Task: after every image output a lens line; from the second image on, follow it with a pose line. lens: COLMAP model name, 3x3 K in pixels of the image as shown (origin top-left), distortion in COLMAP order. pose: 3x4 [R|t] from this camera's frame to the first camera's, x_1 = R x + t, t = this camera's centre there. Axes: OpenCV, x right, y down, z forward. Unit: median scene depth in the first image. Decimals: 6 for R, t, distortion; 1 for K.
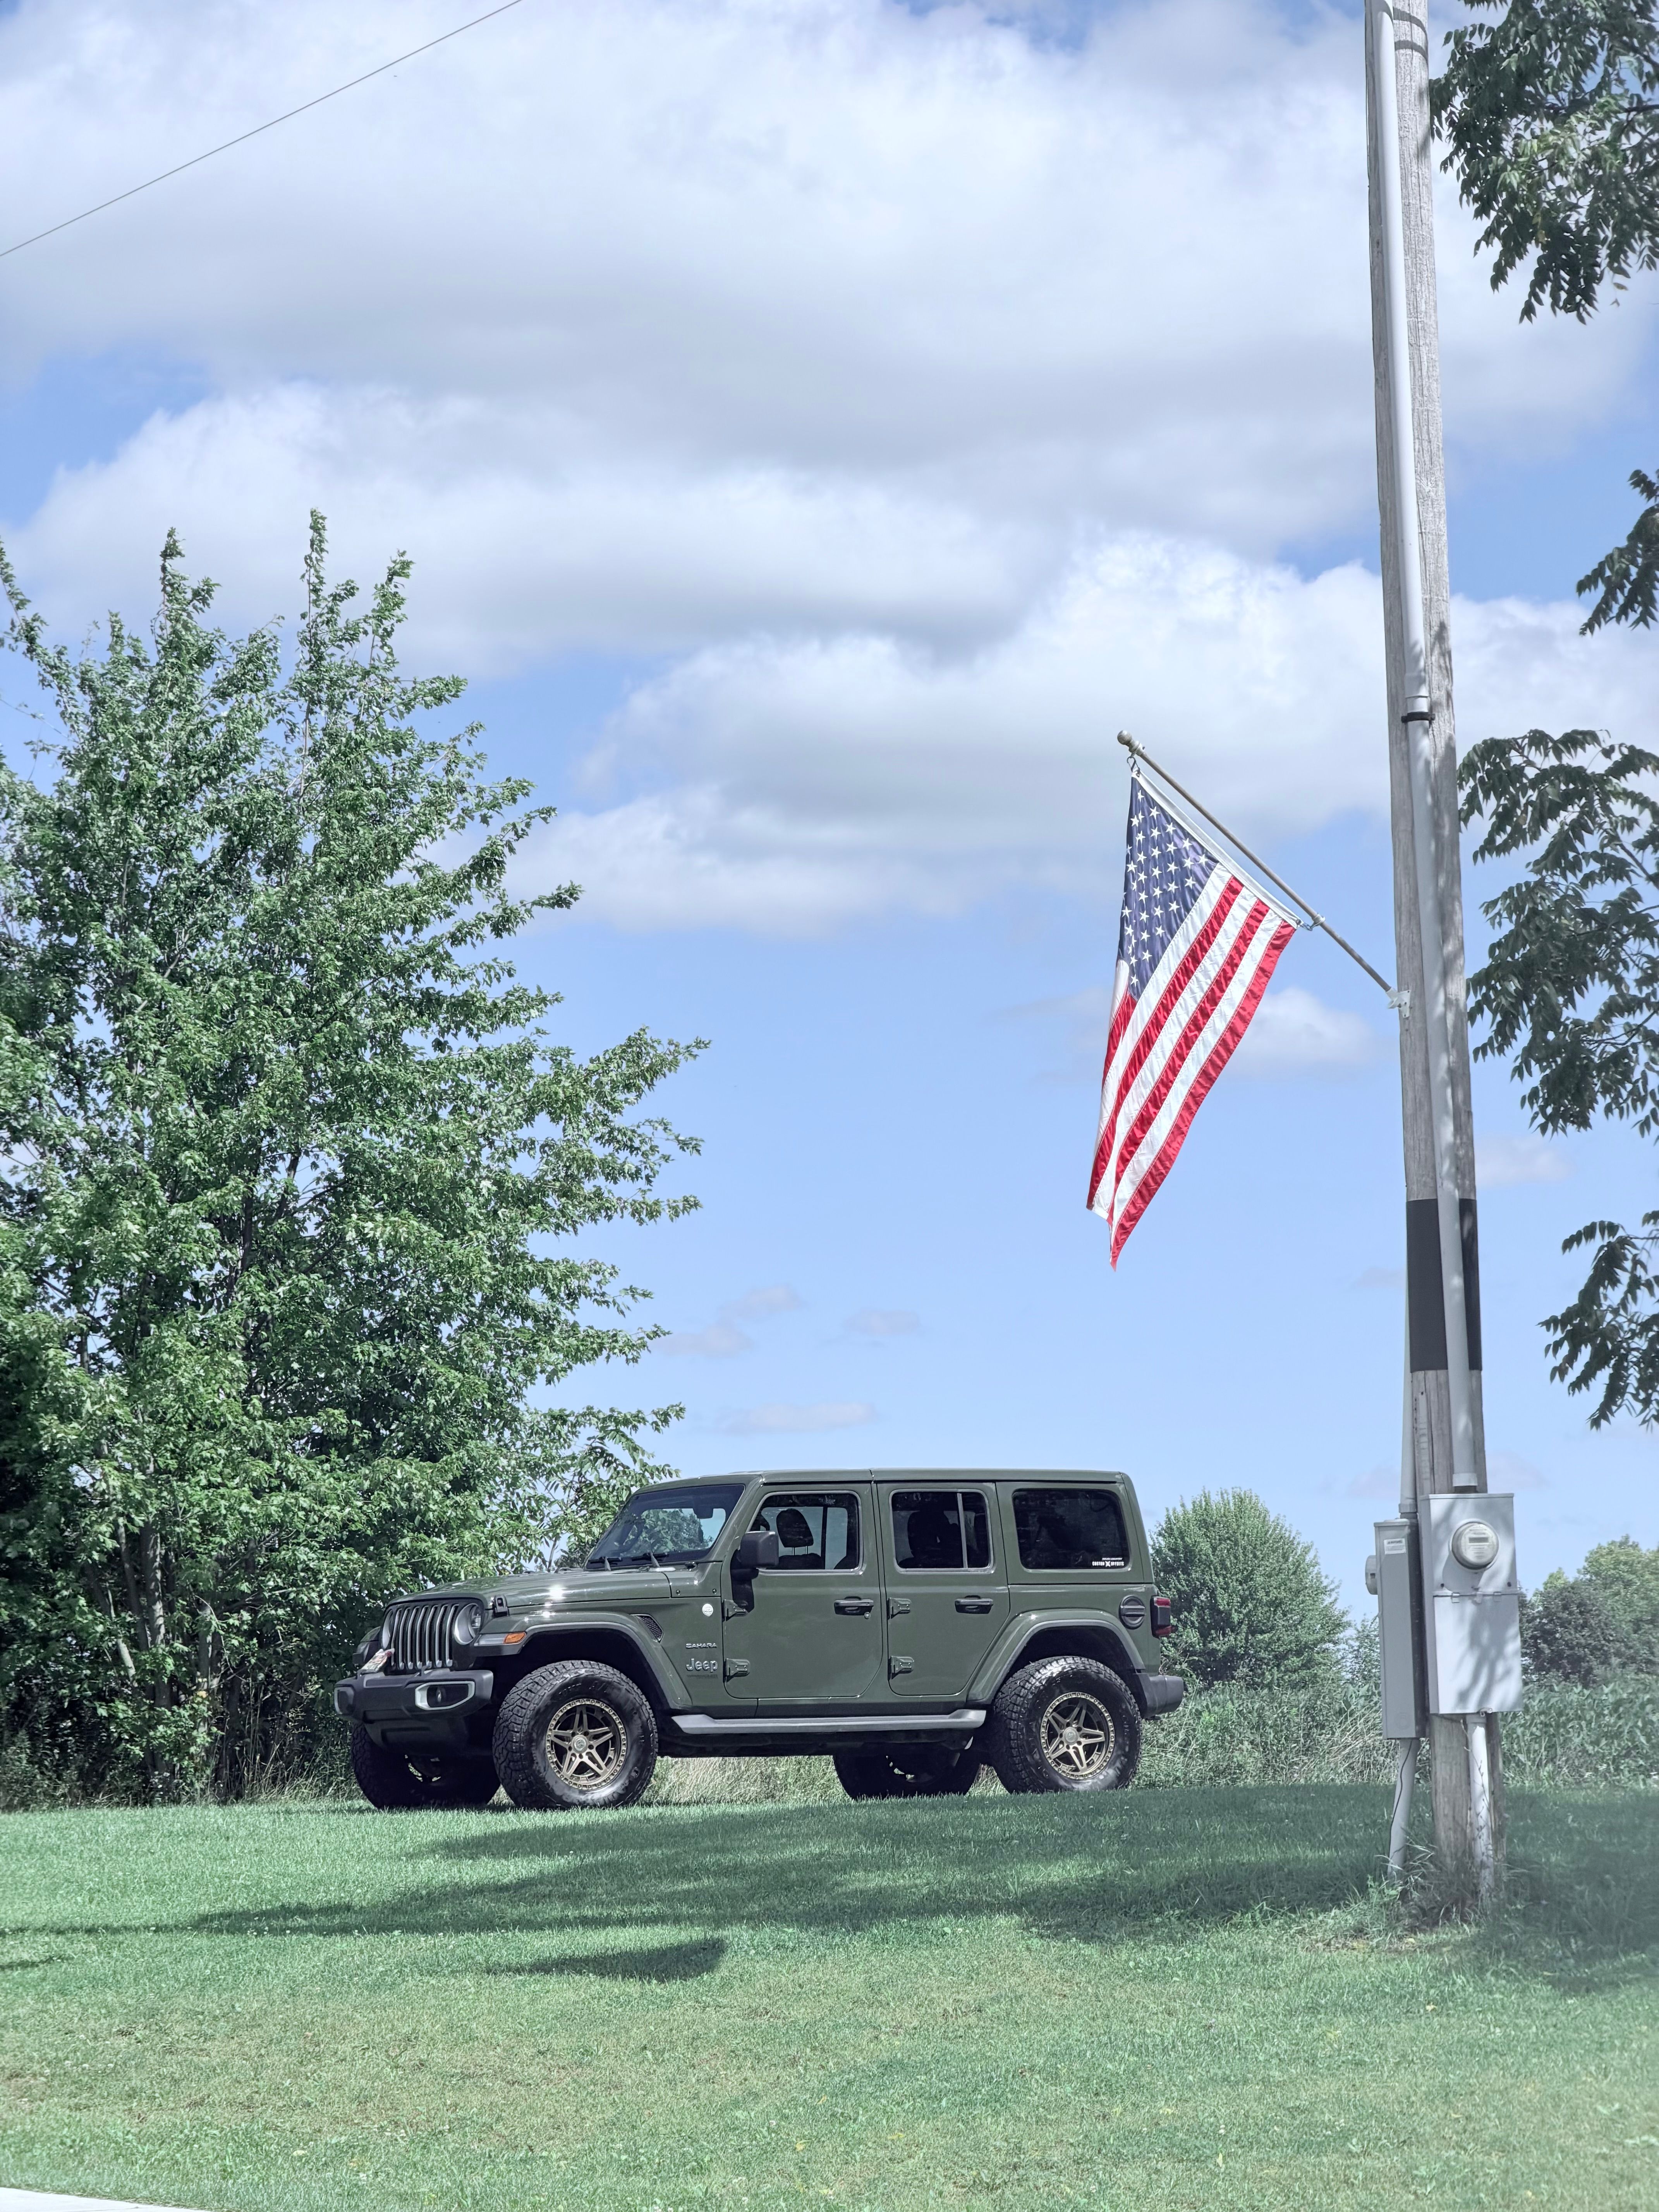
lens RADIAL K [[7619.3, 0, 829.4], [0, 7619.3, 1104.8], [0, 0, 1]] dist [0.192542, 0.420563]
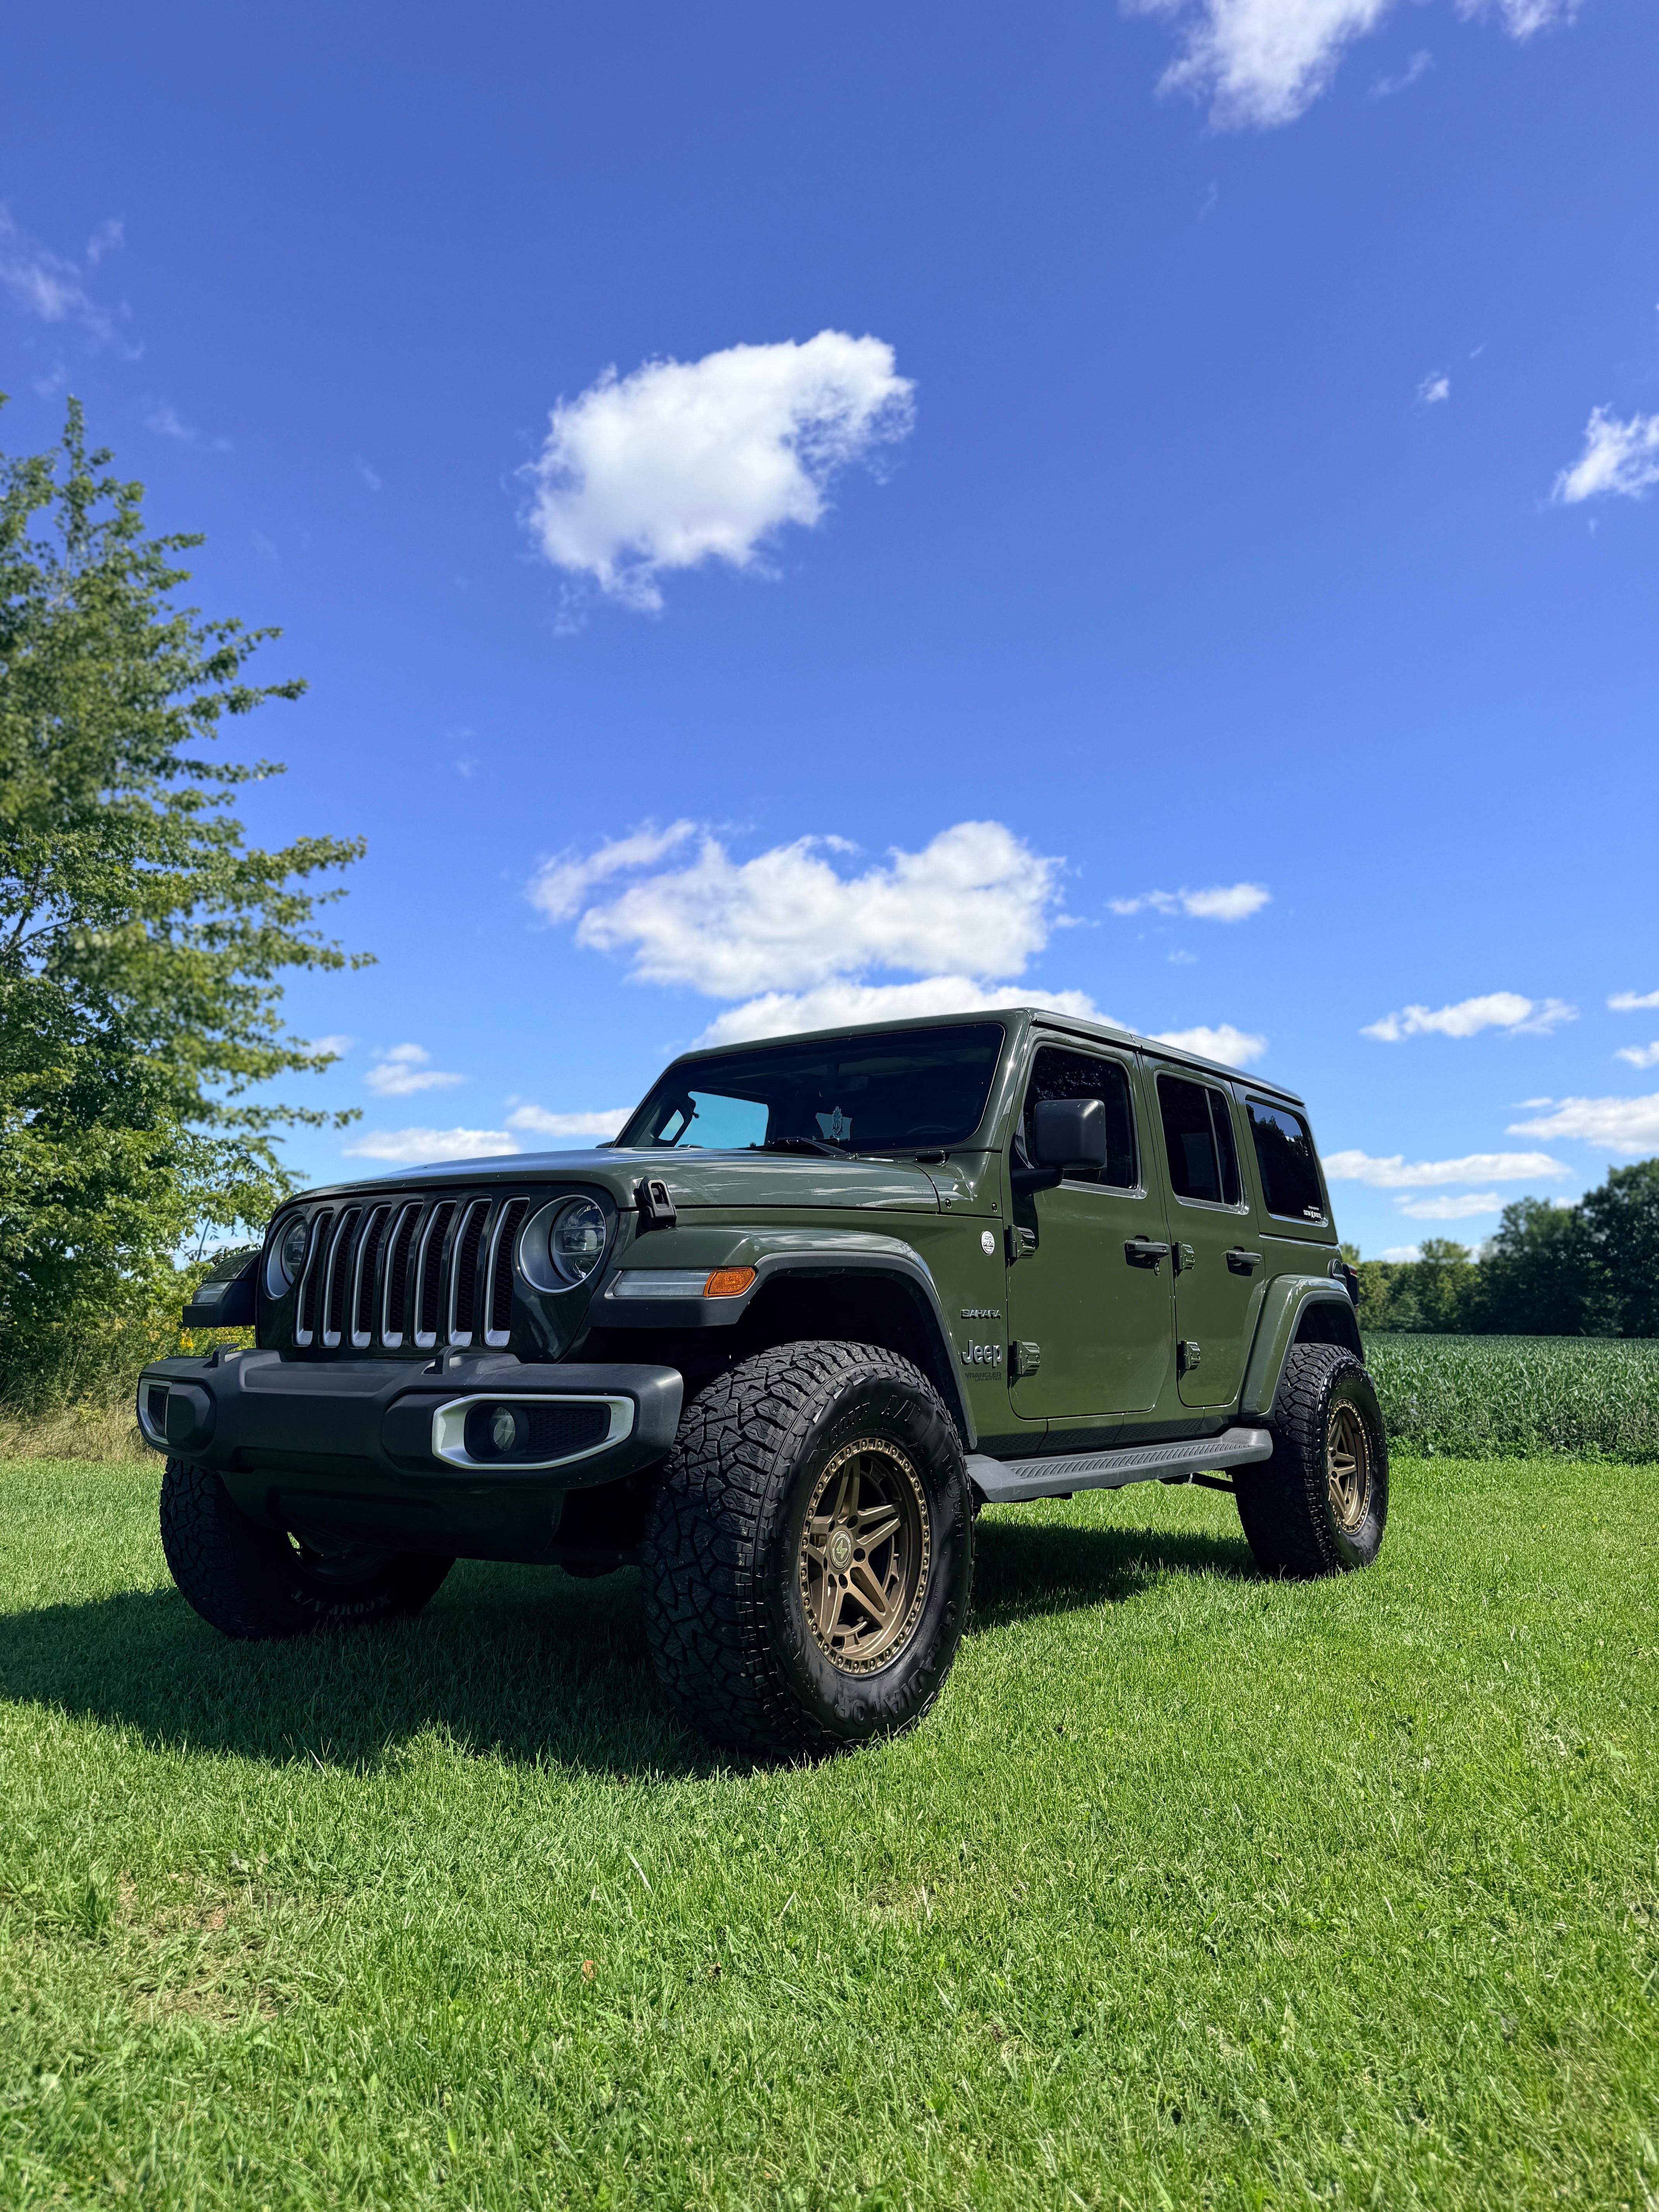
lens RADIAL K [[1585.3, 0, 827.1], [0, 1585.3, 1119.3], [0, 0, 1]] dist [0.076416, -0.117062]
pose [[0.912045, 0.079414, 0.402327, -0.067112], [-0.060535, 0.996394, -0.059447, 0.063755], [-0.405597, 0.029863, 0.913564, 0.891124]]
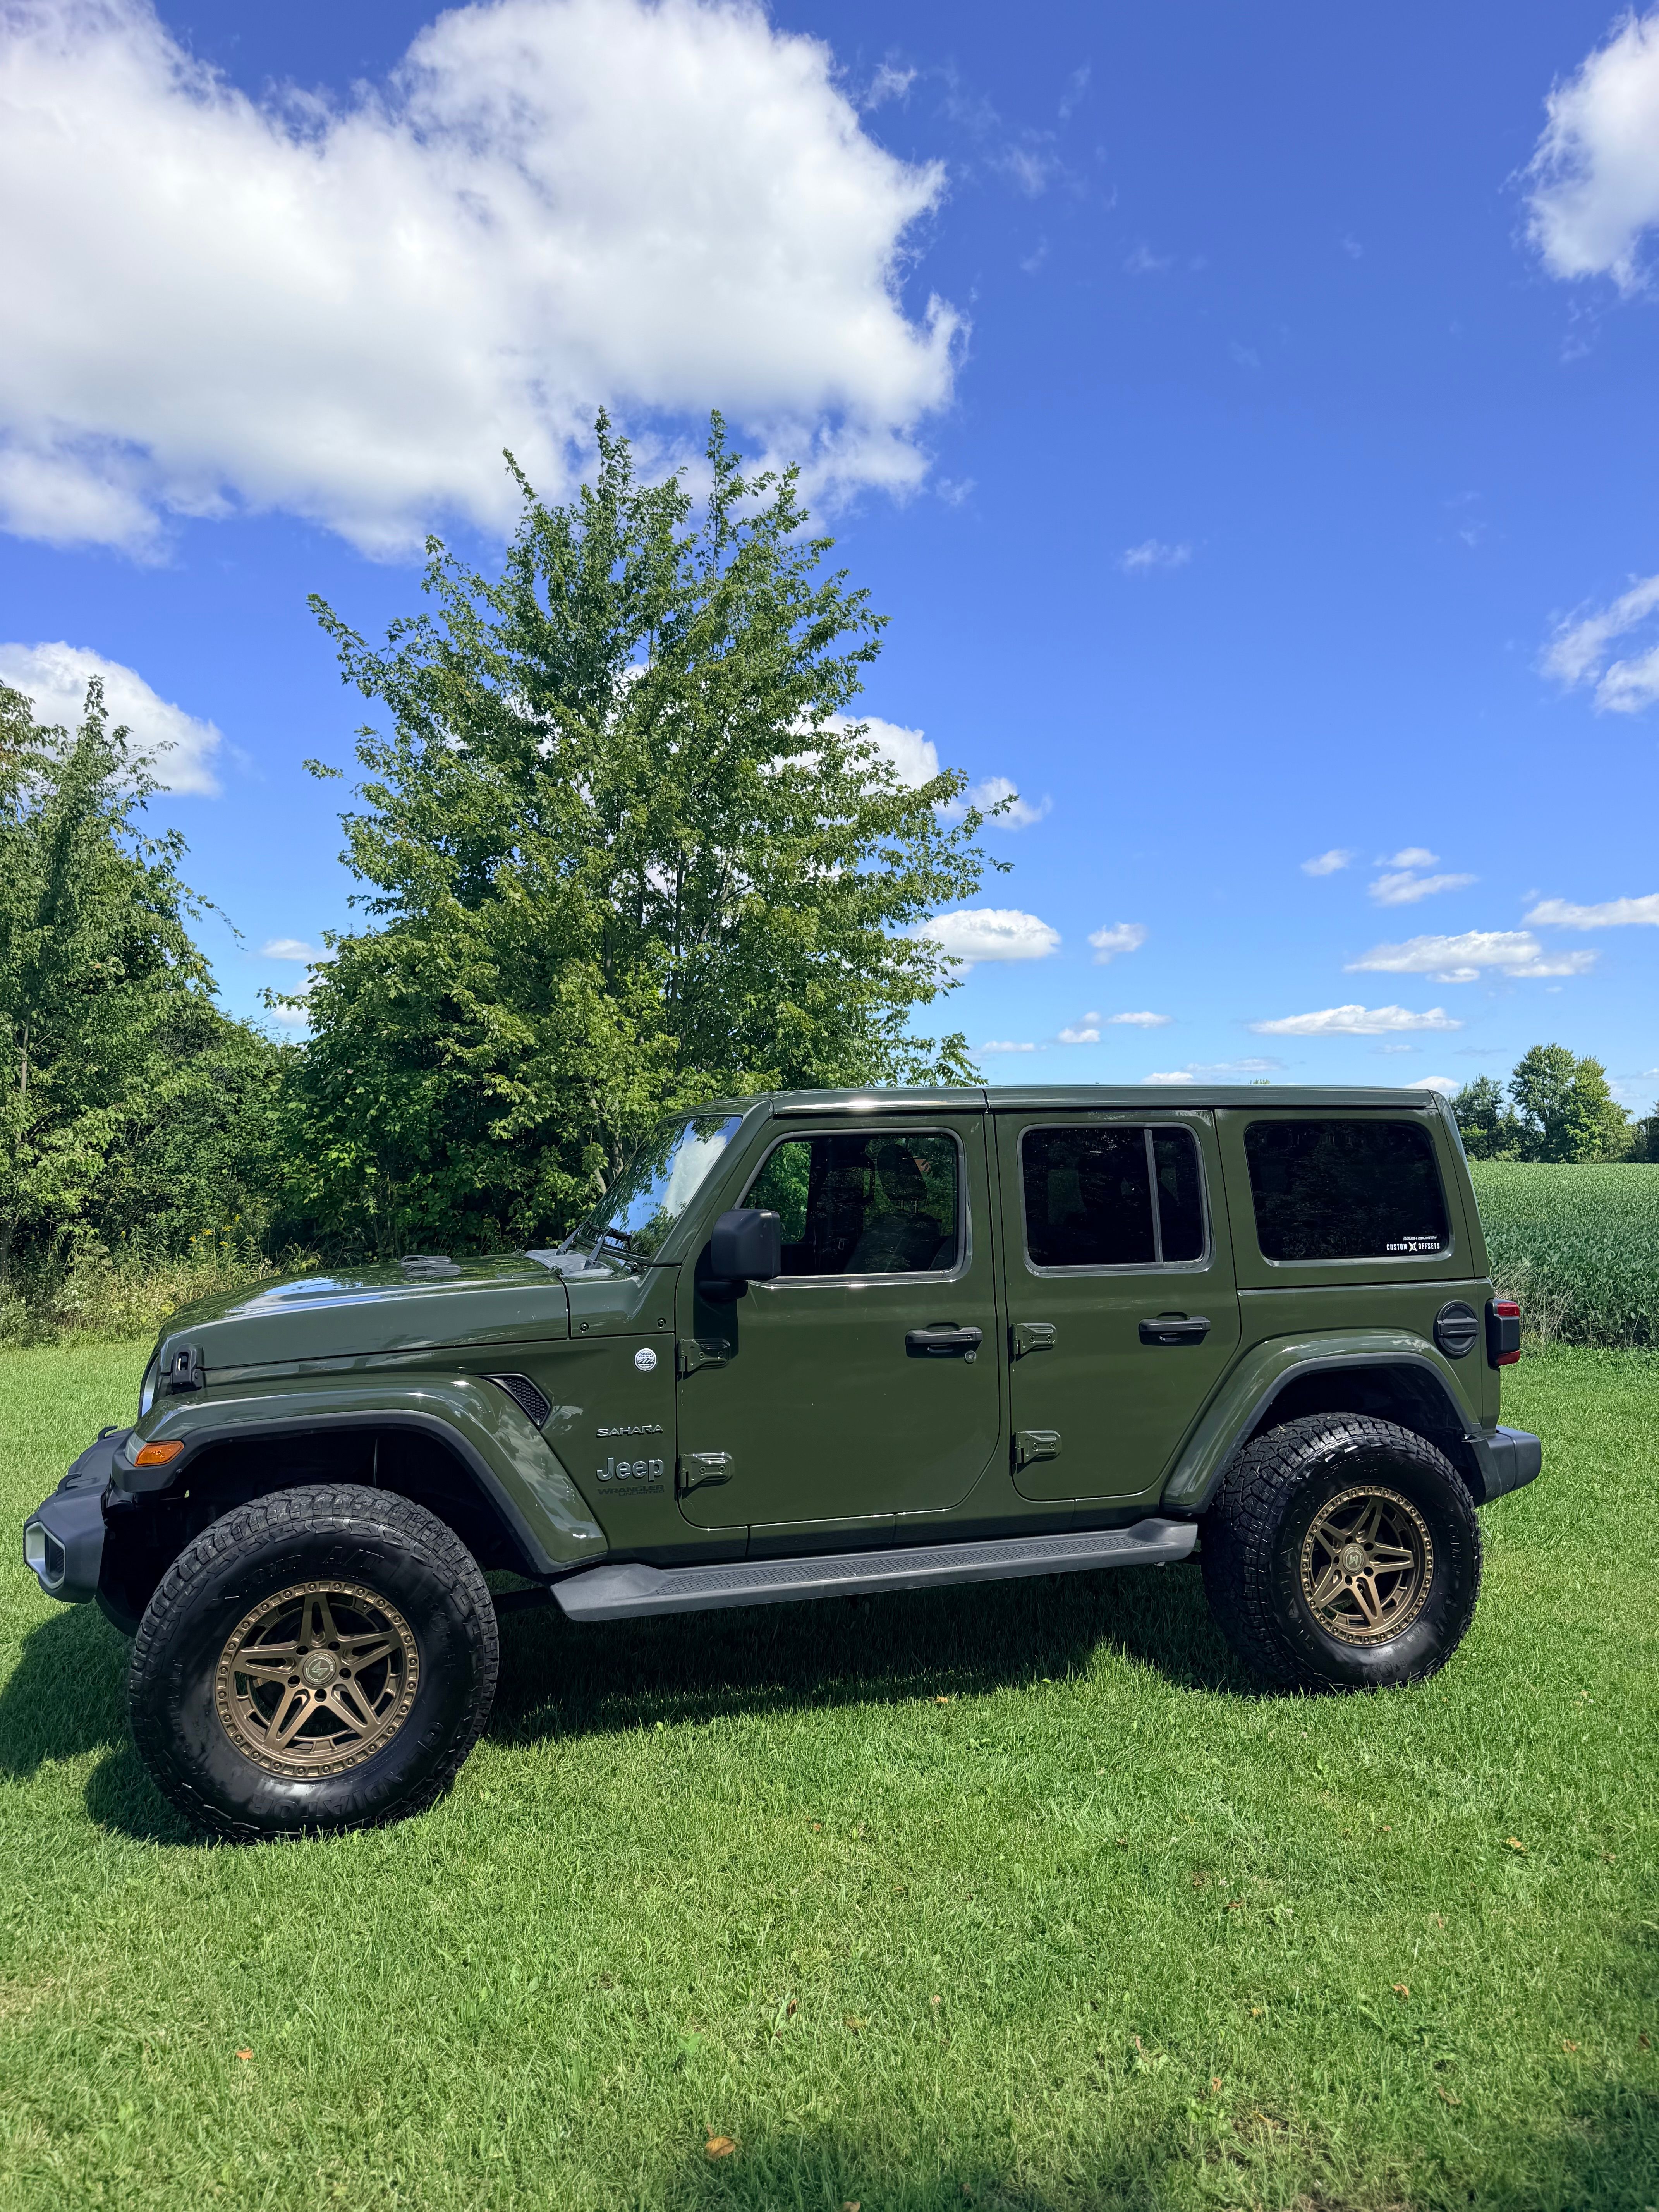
lens RADIAL K [[1590.4, 0, 822.8], [0, 1590.4, 1099.2], [0, 0, 1]] dist [0.058239, -0.082786]
pose [[0.977146, -0.001733, -0.212564, 0.018682], [0.015080, 0.998013, 0.061181, 0.041215], [0.212035, -0.062988, 0.975230, 0.880939]]
